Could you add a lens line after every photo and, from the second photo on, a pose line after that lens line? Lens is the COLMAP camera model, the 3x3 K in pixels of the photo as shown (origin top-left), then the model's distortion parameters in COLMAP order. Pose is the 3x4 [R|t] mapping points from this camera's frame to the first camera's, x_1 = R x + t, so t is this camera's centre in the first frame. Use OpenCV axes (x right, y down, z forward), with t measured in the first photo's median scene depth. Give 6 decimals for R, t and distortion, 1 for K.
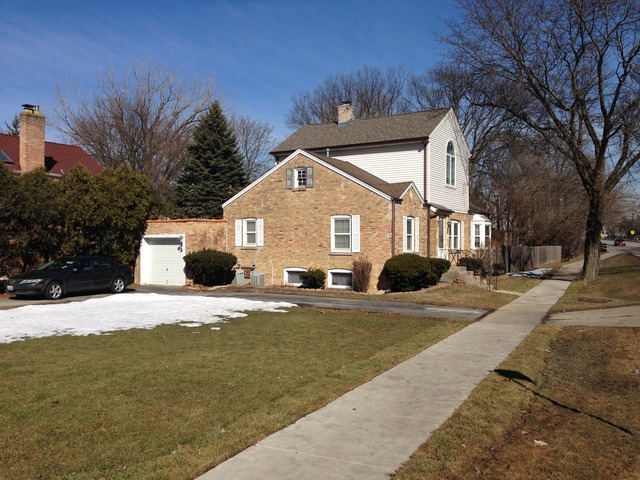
lens RADIAL K [[575.4, 0, 321.3], [0, 575.4, 225.9], [0, 0, 1]] dist [0.062992, -0.011630]
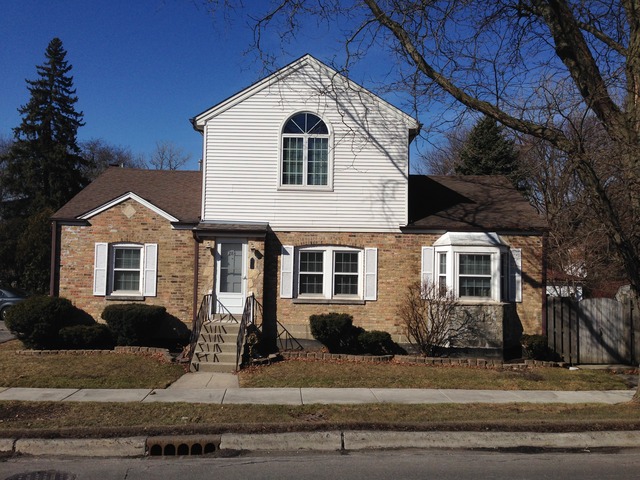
lens RADIAL K [[575.4, 0, 321.3], [0, 575.4, 225.9], [0, 0, 1]] dist [0.062992, -0.011630]
pose [[0.512880, -0.068729, -0.855705, 0.756424], [0.003861, 0.996965, -0.077760, 0.015786], [0.858452, 0.036578, 0.511588, 0.742753]]
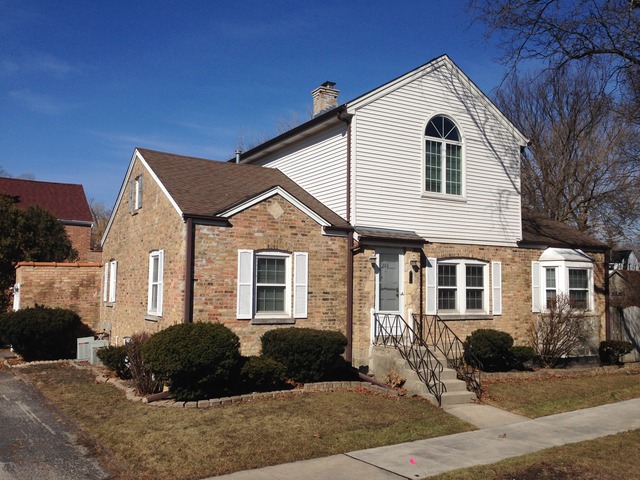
lens RADIAL K [[575.4, 0, 321.3], [0, 575.4, 225.9], [0, 0, 1]] dist [0.062992, -0.011630]
pose [[0.878375, -0.046128, -0.475740, 0.394694], [0.004651, 0.996110, -0.087996, 0.007209], [0.477949, 0.075081, 0.875173, 0.483600]]
